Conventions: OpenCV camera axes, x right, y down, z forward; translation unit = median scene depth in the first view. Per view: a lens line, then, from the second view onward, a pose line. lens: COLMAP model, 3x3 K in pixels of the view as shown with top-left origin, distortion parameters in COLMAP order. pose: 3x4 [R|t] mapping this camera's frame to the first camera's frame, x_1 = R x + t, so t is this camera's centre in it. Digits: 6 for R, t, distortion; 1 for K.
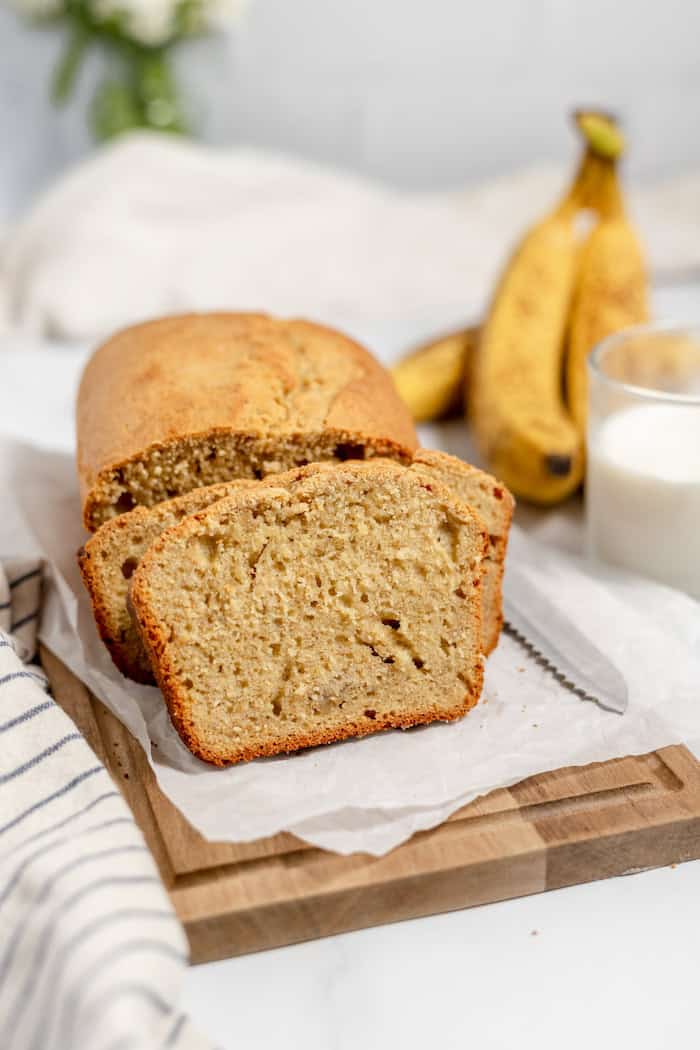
lens RADIAL K [[1903.0, 0, 350.0], [0, 1903.0, 525.0], [0, 0, 1]] dist [0.172475, -0.262954]
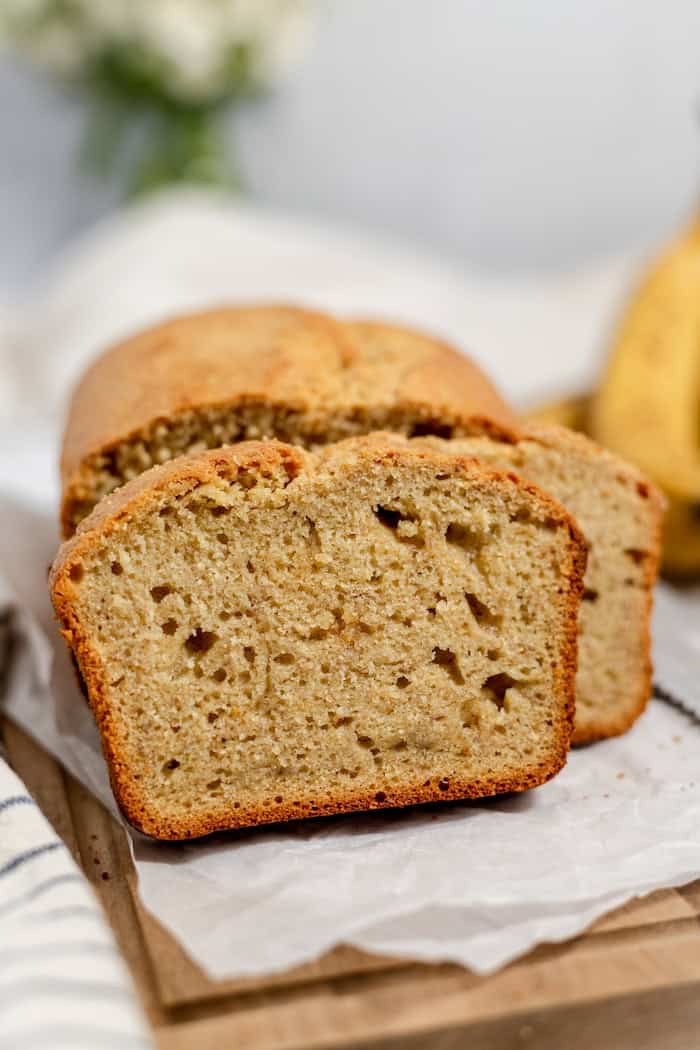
lens RADIAL K [[1903.0, 0, 350.0], [0, 1903.0, 525.0], [0, 0, 1]] dist [0.172475, -0.262954]
pose [[0.999021, -0.007022, -0.043685, -0.000022], [-0.000092, 0.986996, -0.160742, 0.112393], [0.044245, 0.160588, 0.986029, 0.302023]]
